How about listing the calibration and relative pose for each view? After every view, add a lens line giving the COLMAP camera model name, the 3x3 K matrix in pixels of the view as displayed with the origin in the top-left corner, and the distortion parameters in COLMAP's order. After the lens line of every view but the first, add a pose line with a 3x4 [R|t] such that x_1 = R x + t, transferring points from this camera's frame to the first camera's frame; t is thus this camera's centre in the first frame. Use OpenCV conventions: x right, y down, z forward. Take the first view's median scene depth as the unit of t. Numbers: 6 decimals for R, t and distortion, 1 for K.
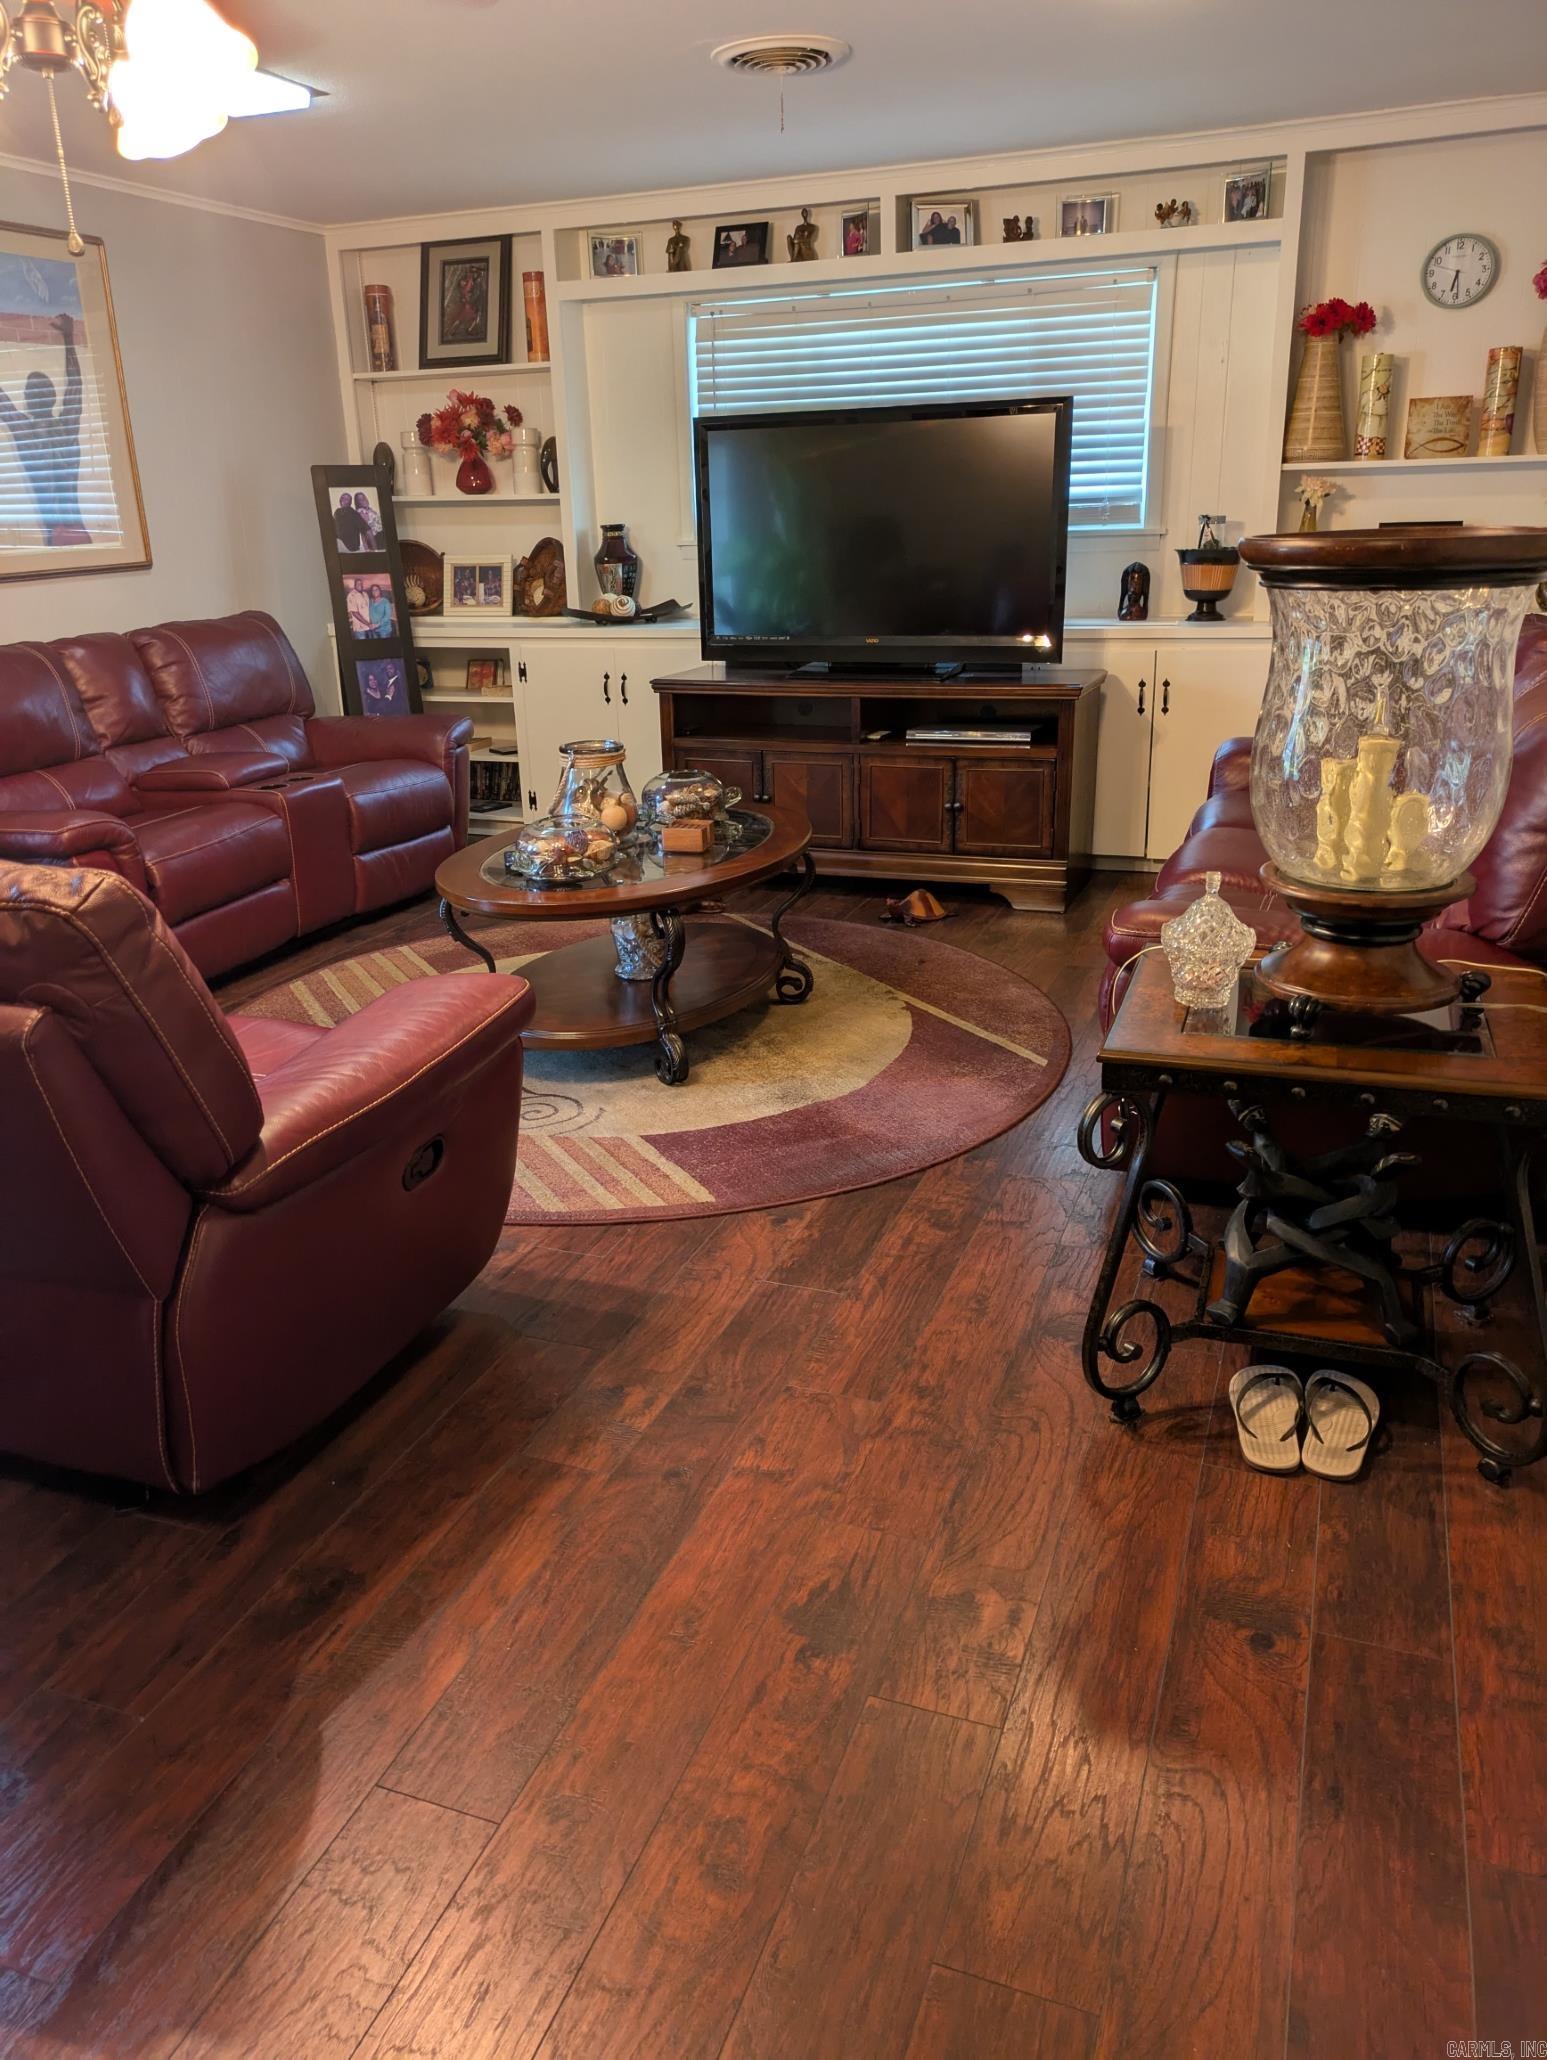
lens RADIAL K [[1535.4, 0, 769.1], [0, 1535.4, 1024.9], [0, 0, 1]] dist [0.048082, -0.044882]
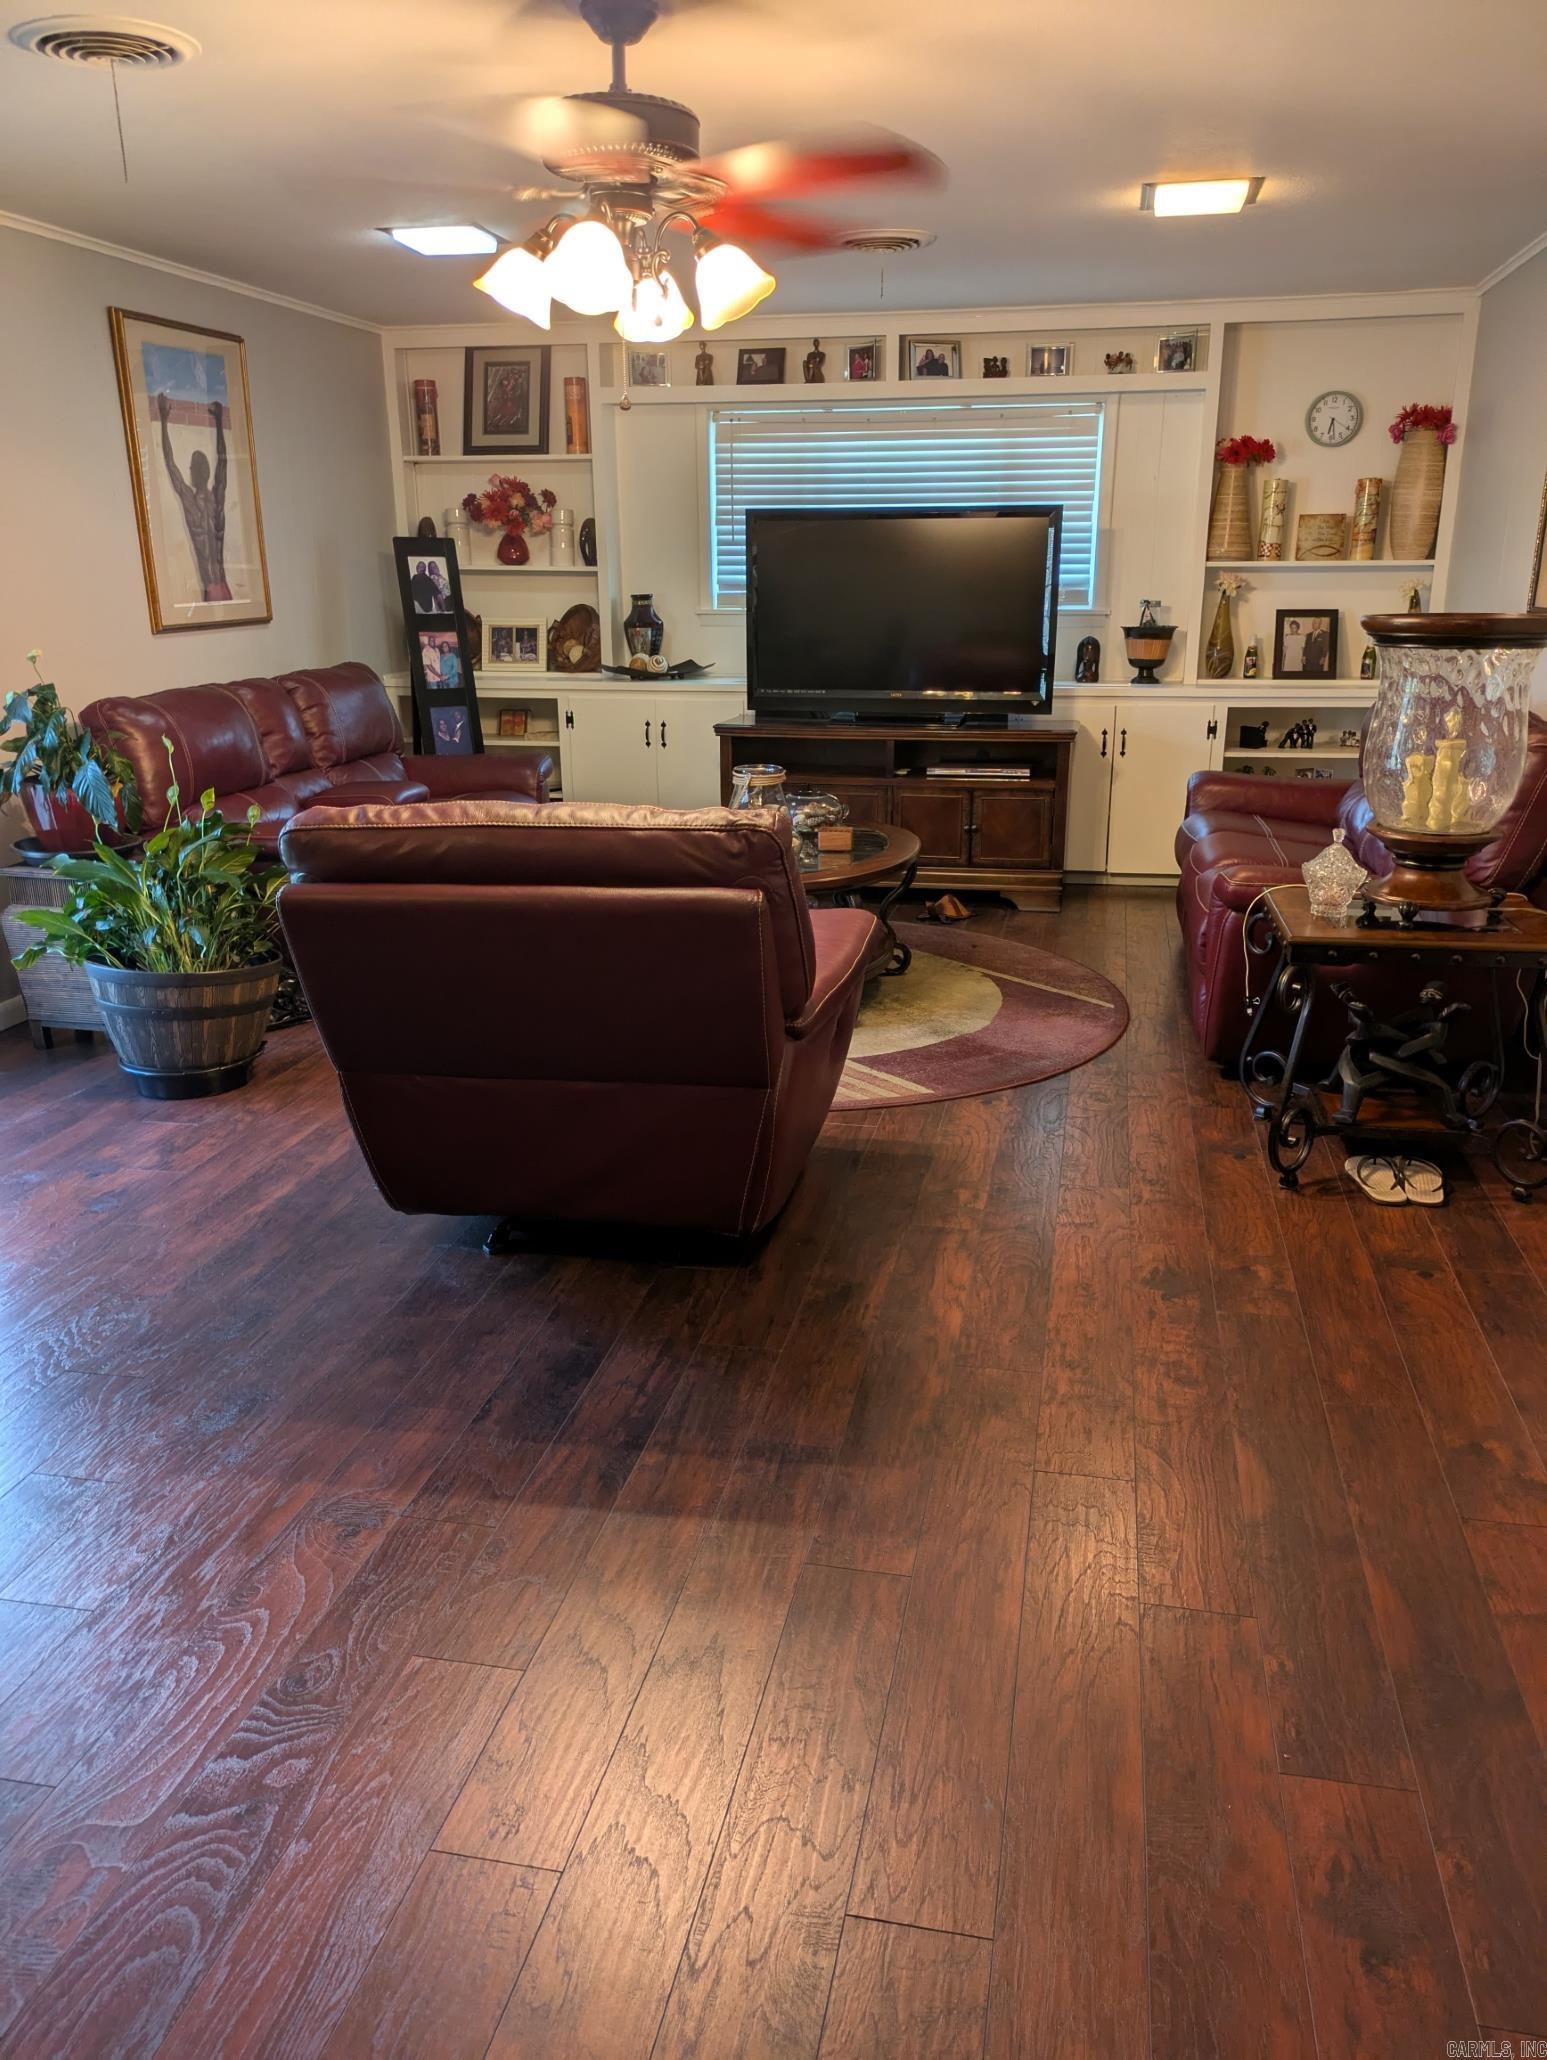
lens RADIAL K [[1539.4, 0, 812.5], [0, 1539.4, 1062.5], [0, 0, 1]] dist [0.035724, 0.007184]
pose [[0.984640, -0.027012, 0.172497, -0.220897], [0.030675, 0.999356, -0.018603, 0.064593], [-0.171883, 0.023608, 0.984834, -0.193077]]
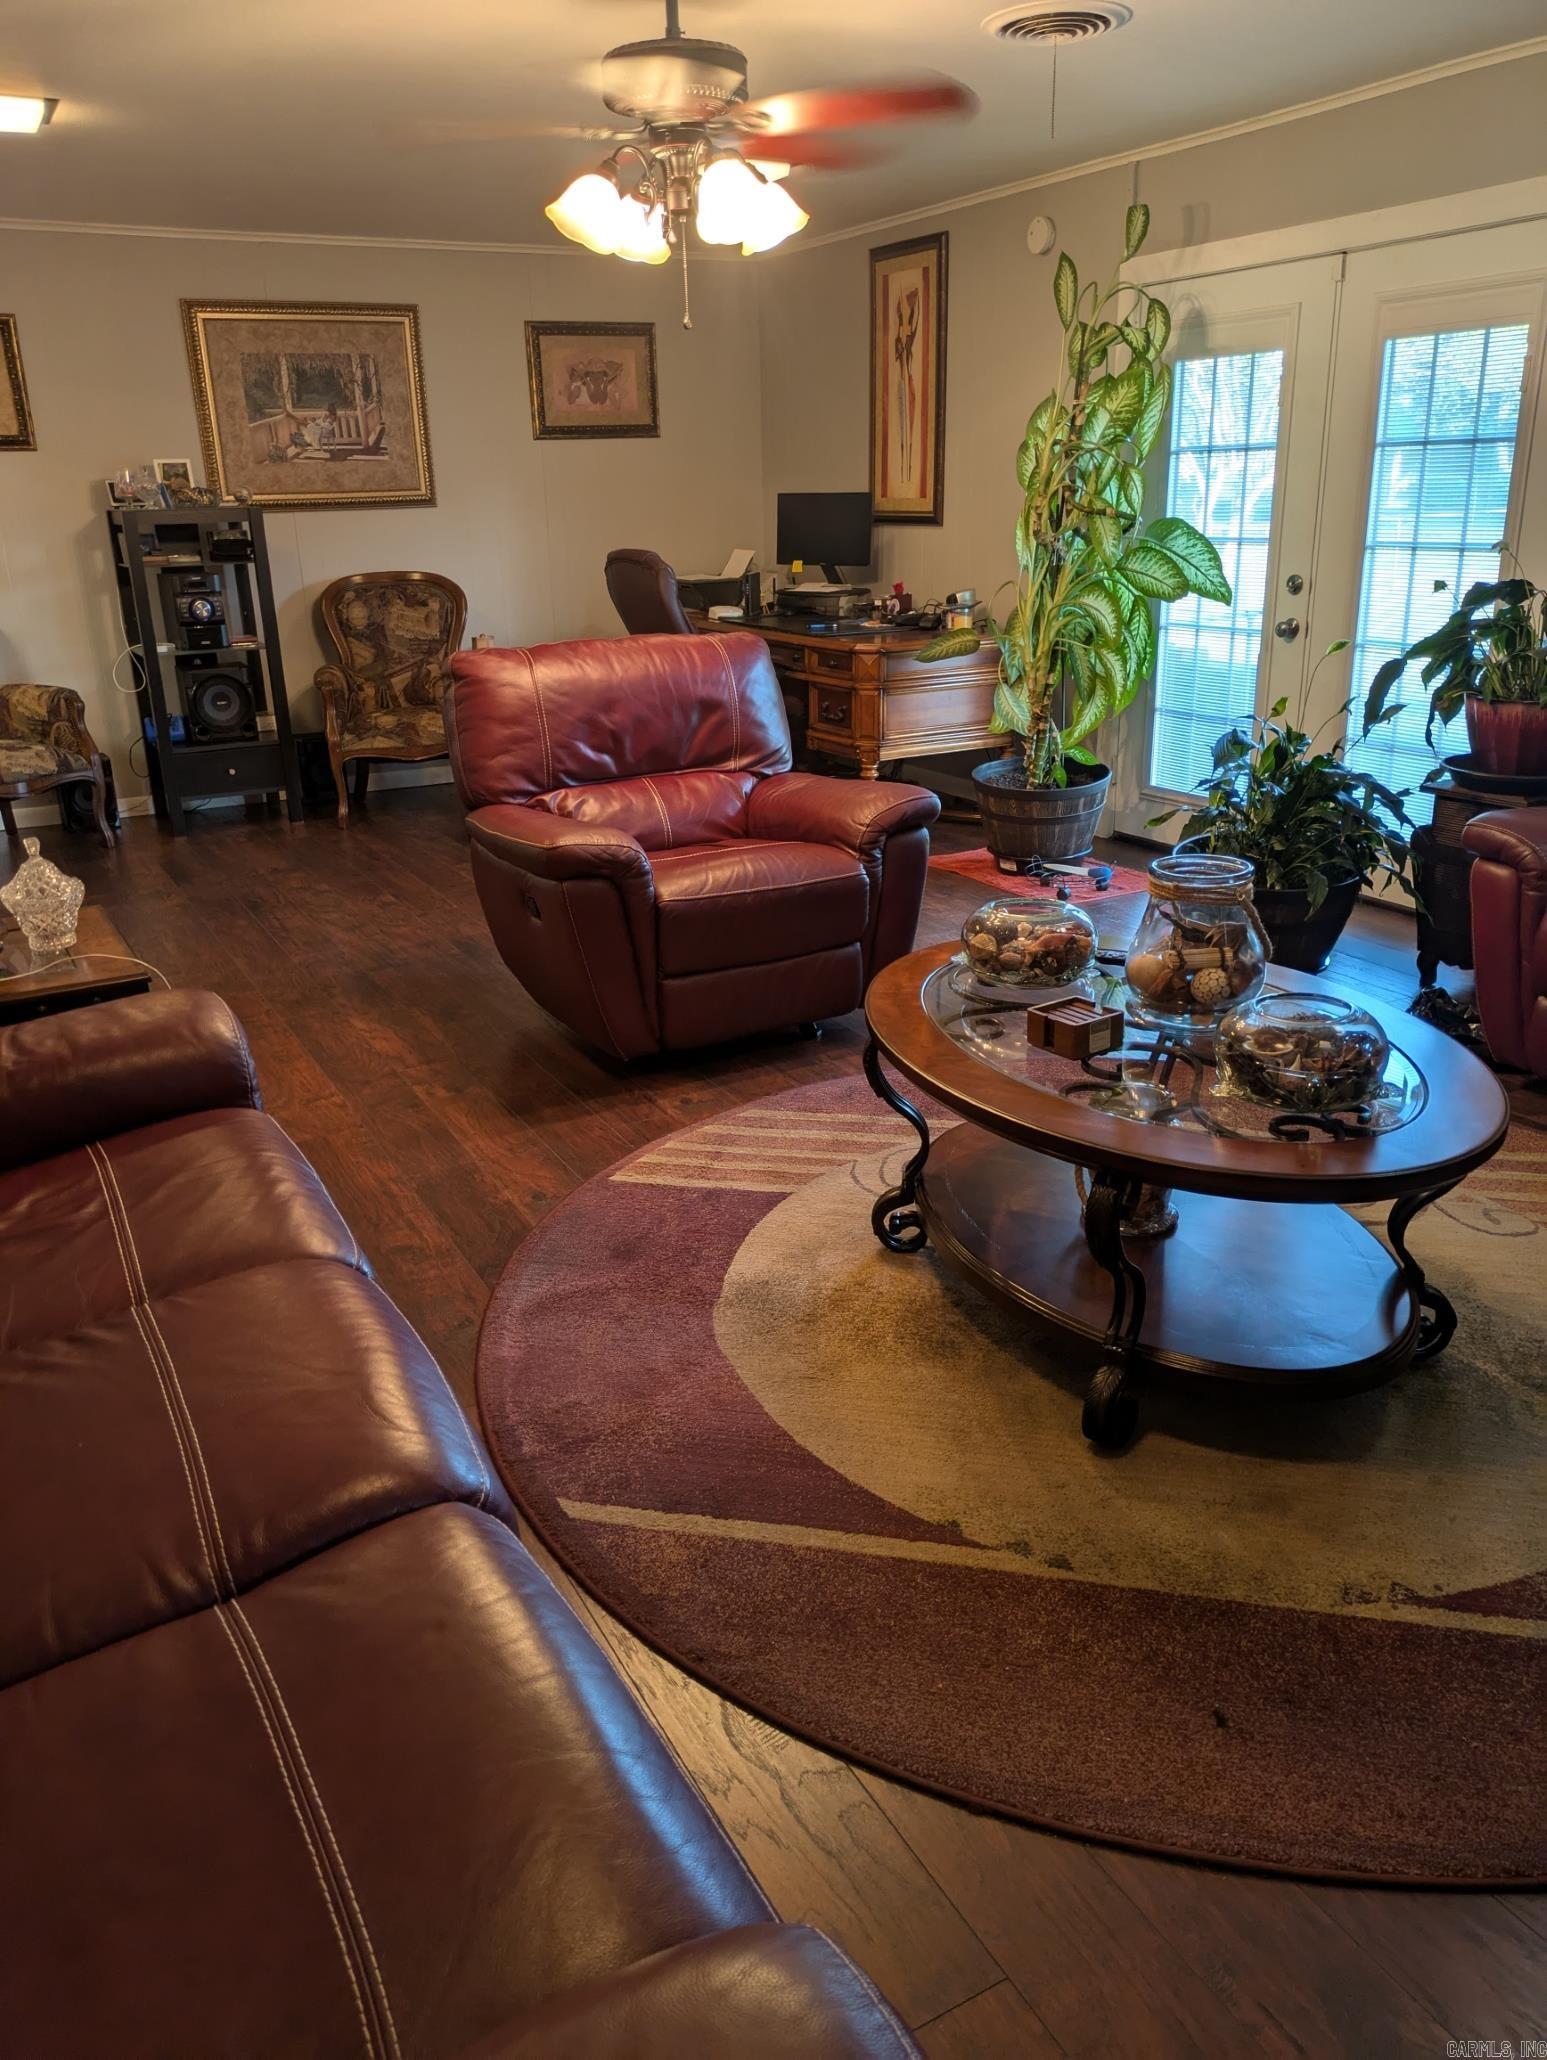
lens RADIAL K [[1535.4, 0, 769.1], [0, 1535.4, 1024.9], [0, 0, 1]] dist [0.048082, -0.044882]
pose [[-0.651278, 0.302425, -0.695971, 0.343803], [-0.200099, 0.816249, 0.541939, -0.325840], [0.731982, 0.492216, -0.471090, 0.889097]]
